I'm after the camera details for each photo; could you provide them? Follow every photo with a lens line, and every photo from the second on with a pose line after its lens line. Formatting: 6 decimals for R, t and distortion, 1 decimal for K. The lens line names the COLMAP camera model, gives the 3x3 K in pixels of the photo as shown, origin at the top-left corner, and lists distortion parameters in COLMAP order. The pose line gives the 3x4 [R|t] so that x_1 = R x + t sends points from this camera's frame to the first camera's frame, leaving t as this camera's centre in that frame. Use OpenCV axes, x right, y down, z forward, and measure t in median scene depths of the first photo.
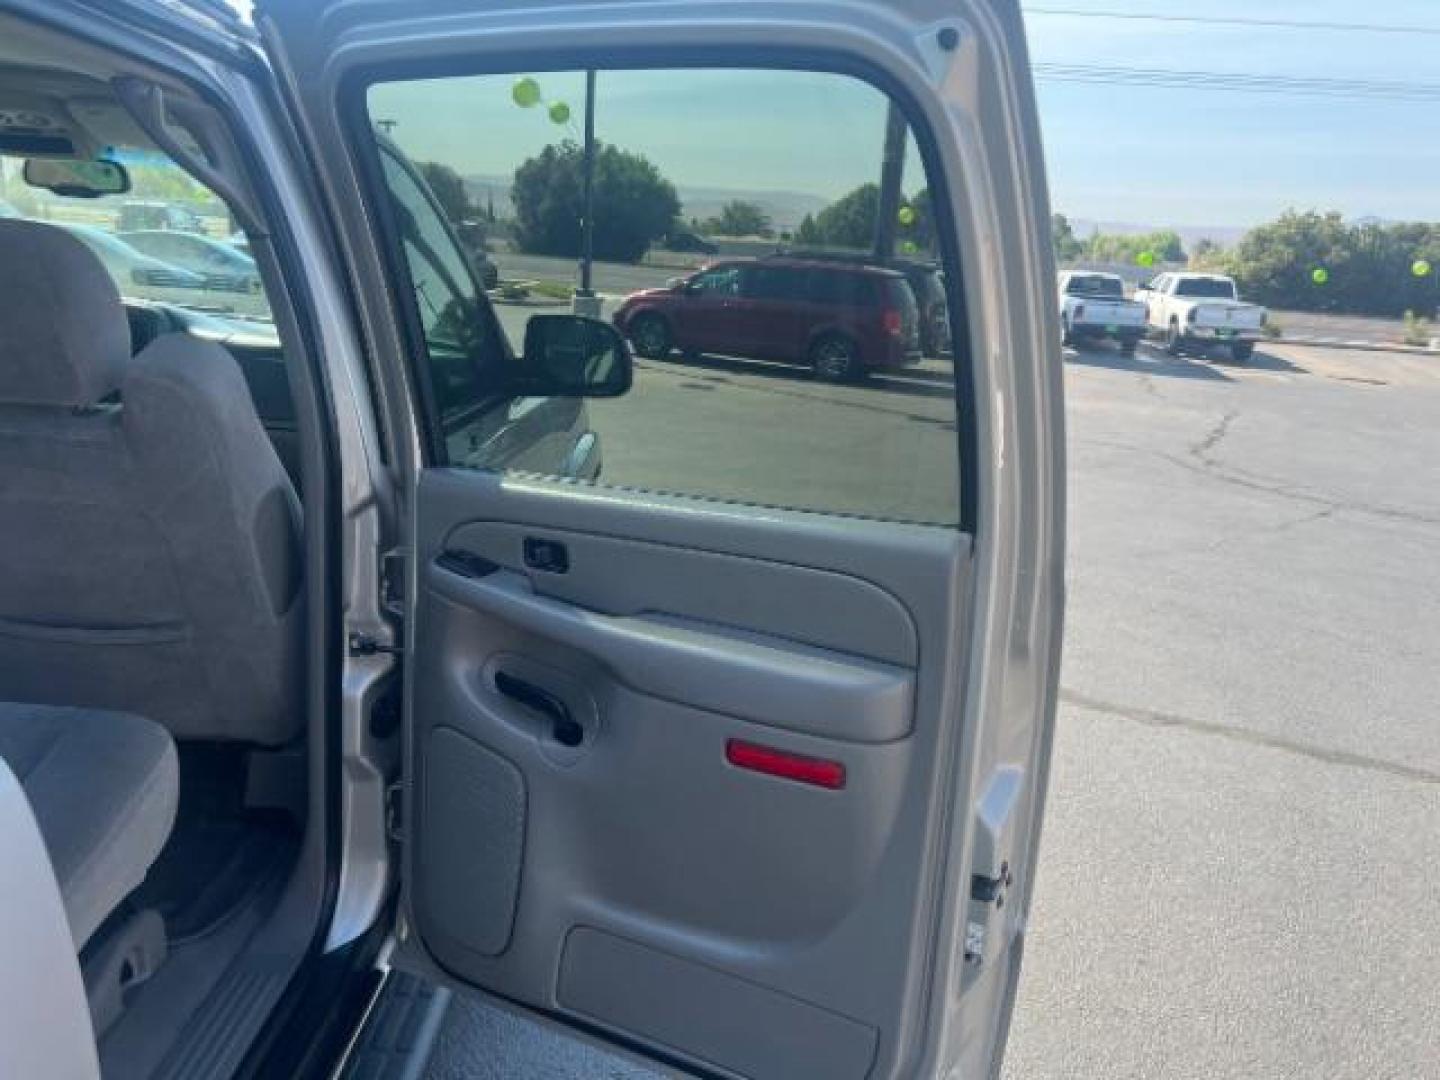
lens RADIAL K [[1085.6, 0, 732.7], [0, 1085.6, 539.8], [0, 0, 1]] dist [0.055849, -0.077404]
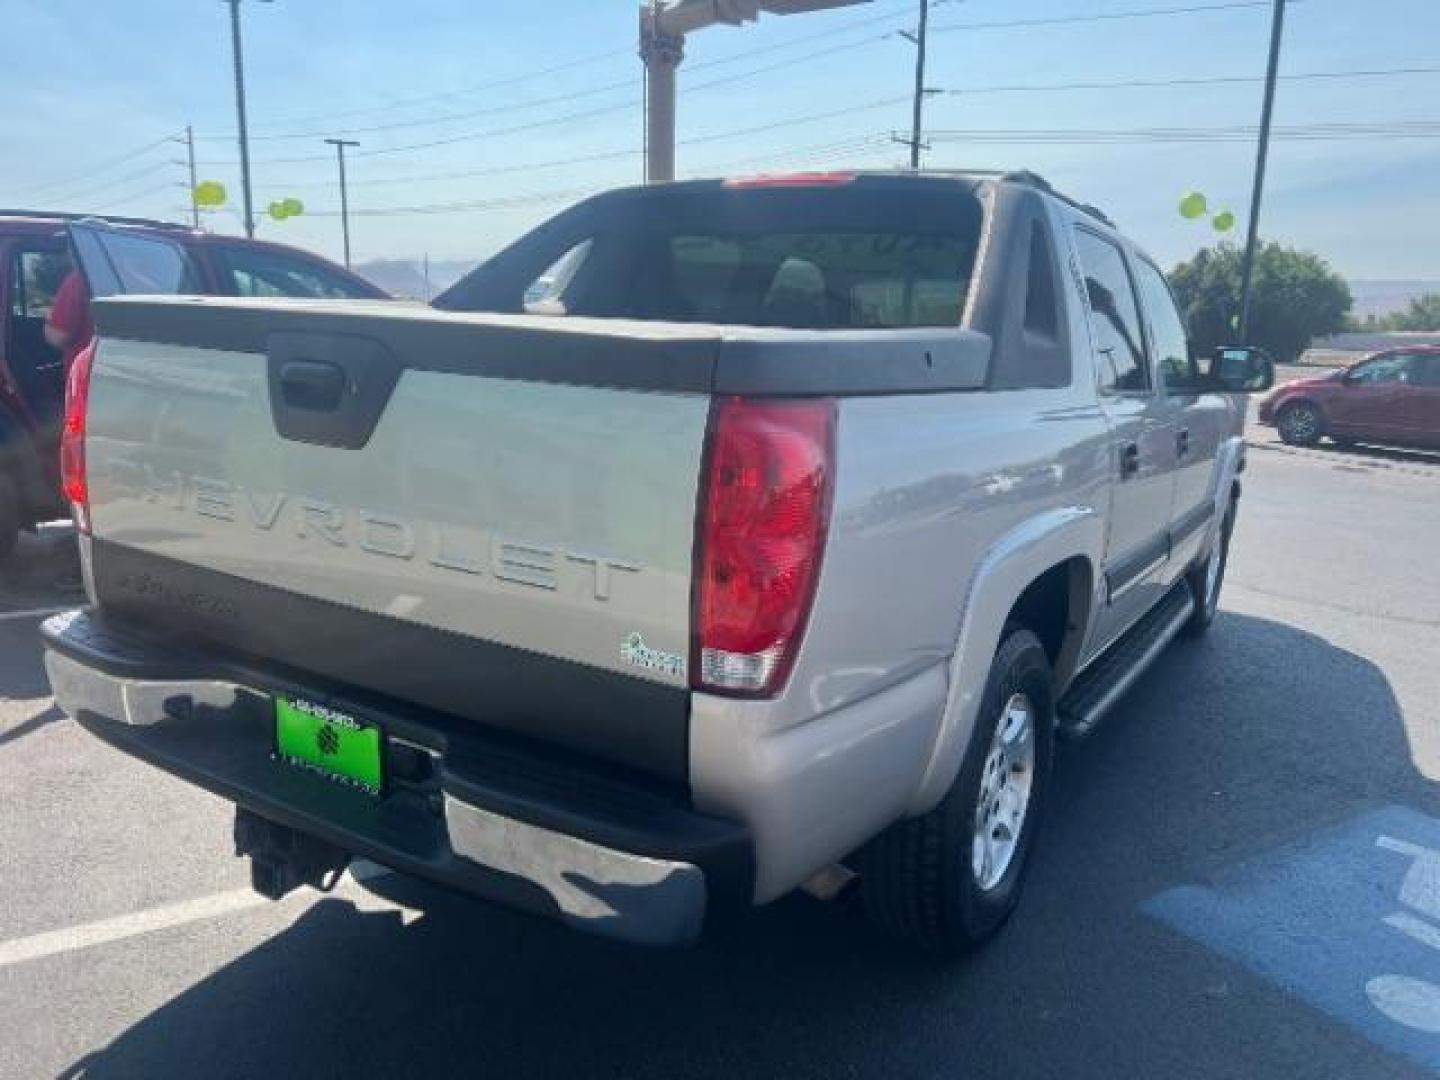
lens RADIAL K [[1090.8, 0, 720.0], [0, 1090.8, 540.0], [0, 0, 1]] dist [0.055377, -0.075980]
pose [[0.846764, 0.064463, -0.528048, 0.008922], [-0.114859, 0.991372, -0.063159, 0.026902], [0.519421, 0.114132, 0.846862, -0.081218]]
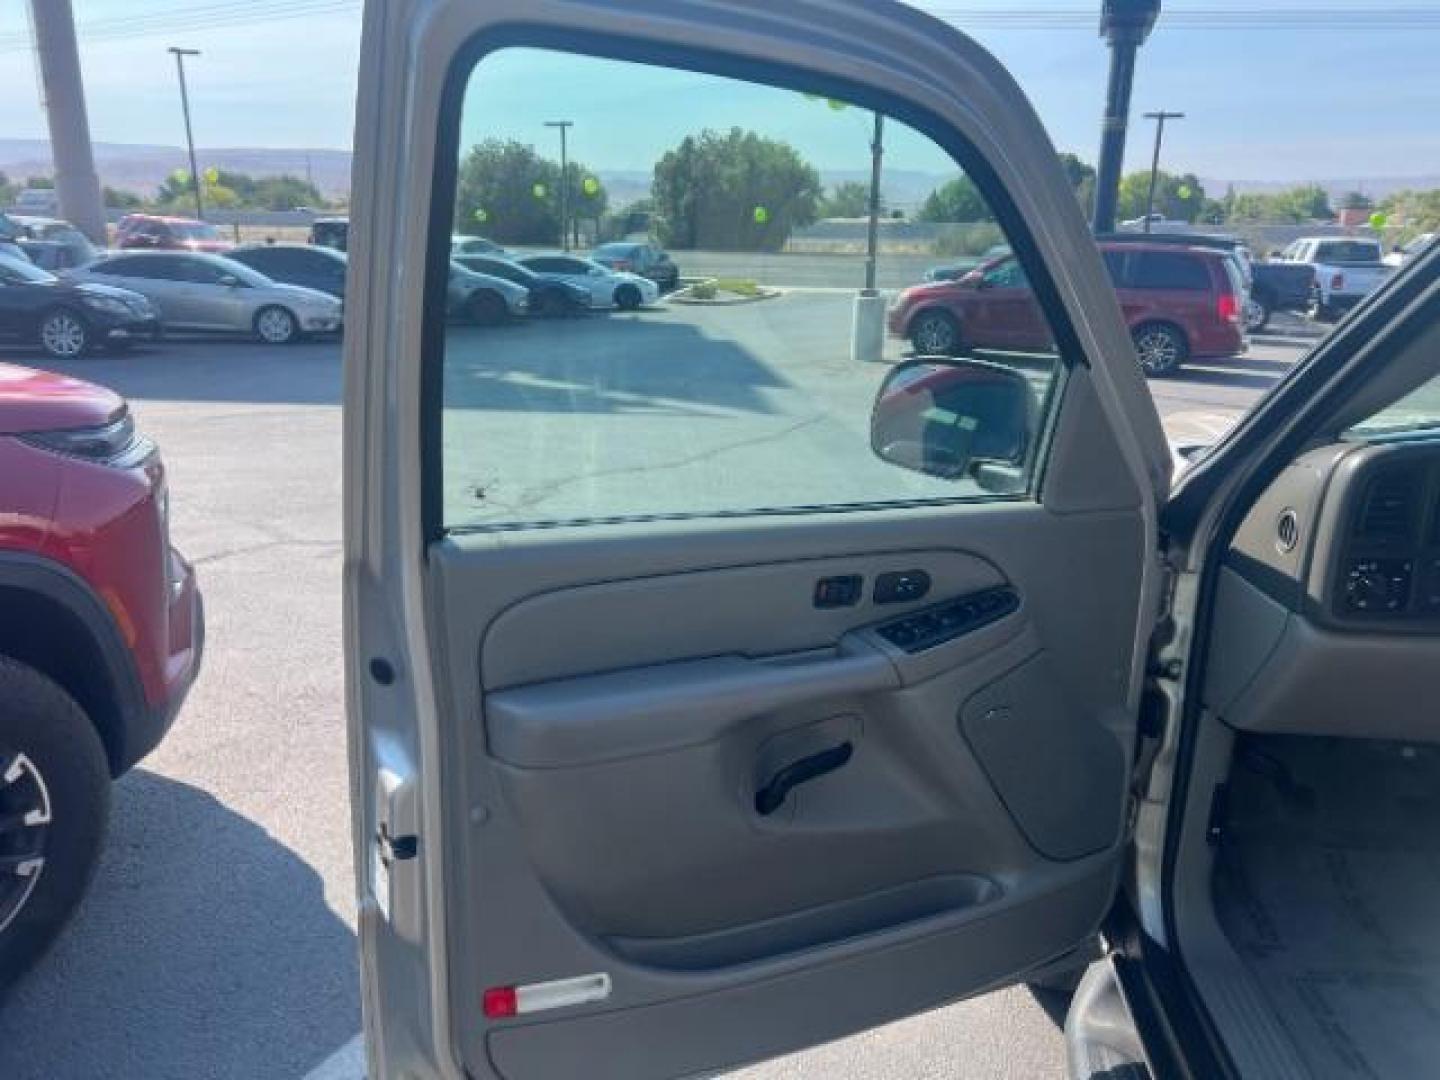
lens RADIAL K [[1088.6, 0, 713.8], [0, 1088.6, 553.2], [0, 0, 1]] dist [0.062548, -0.092110]
pose [[0.993442, -0.022221, -0.112160, -0.092639], [0.024795, 0.999459, 0.021603, -0.014702], [0.111620, -0.024243, 0.993455, 0.026619]]
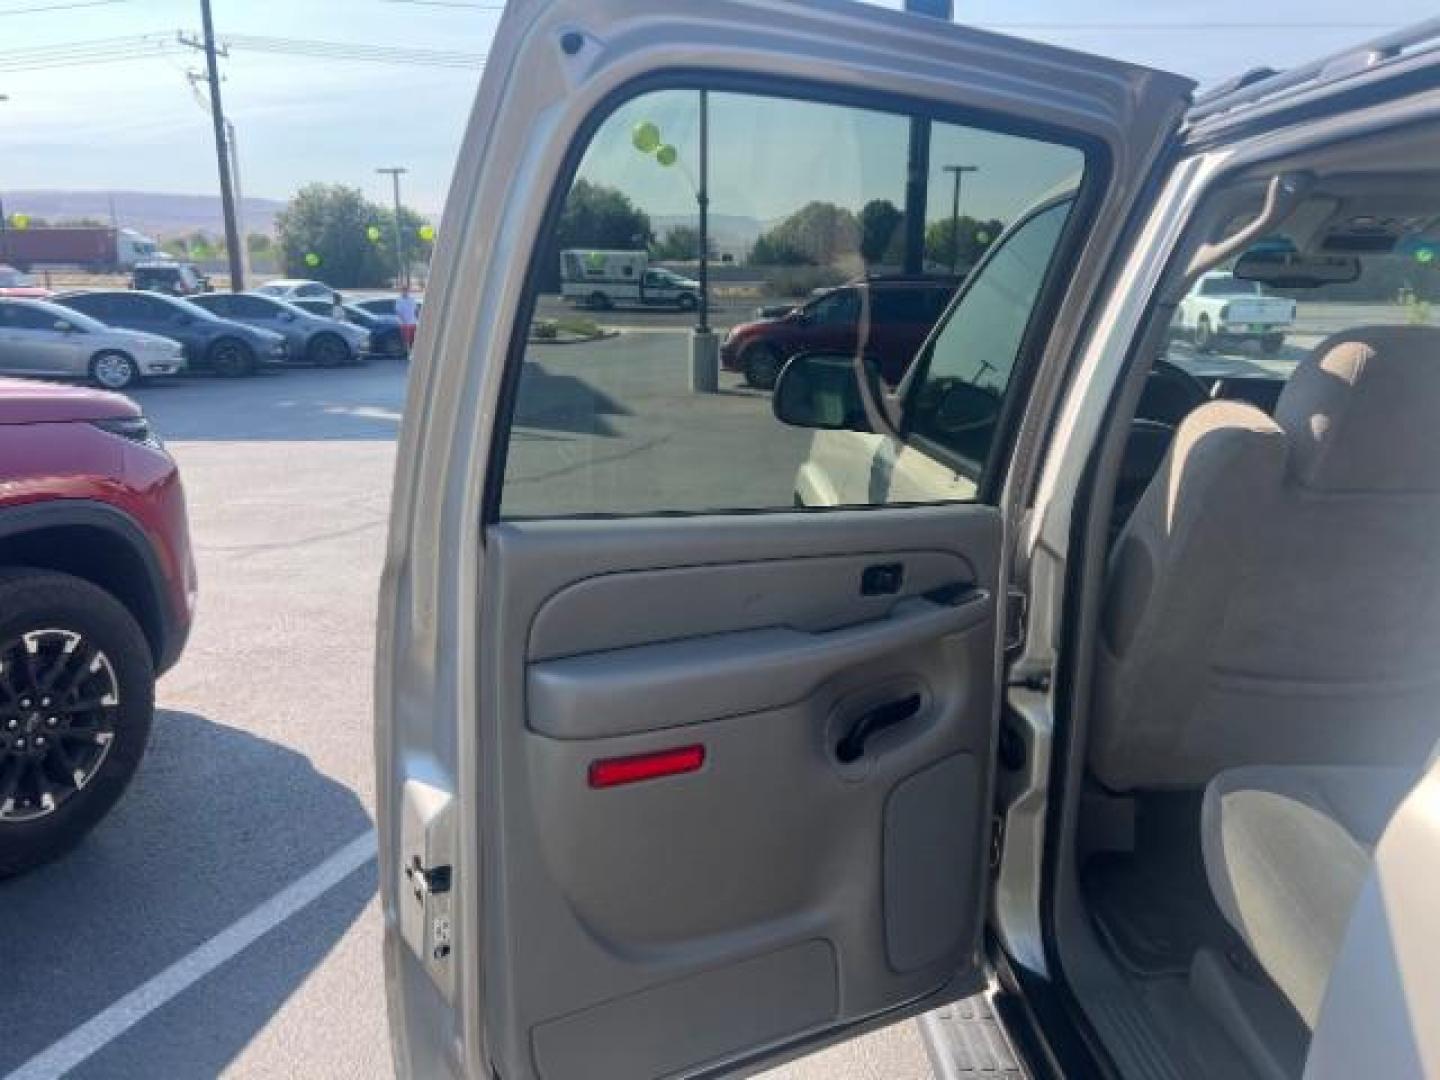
lens RADIAL K [[1090.8, 0, 720.0], [0, 1090.8, 540.0], [0, 0, 1]] dist [0.055377, -0.075980]
pose [[0.996997, -0.069079, 0.035013, -0.093239], [0.069782, 0.997376, -0.019258, -0.005755], [-0.033591, 0.021643, 0.999201, -0.006895]]
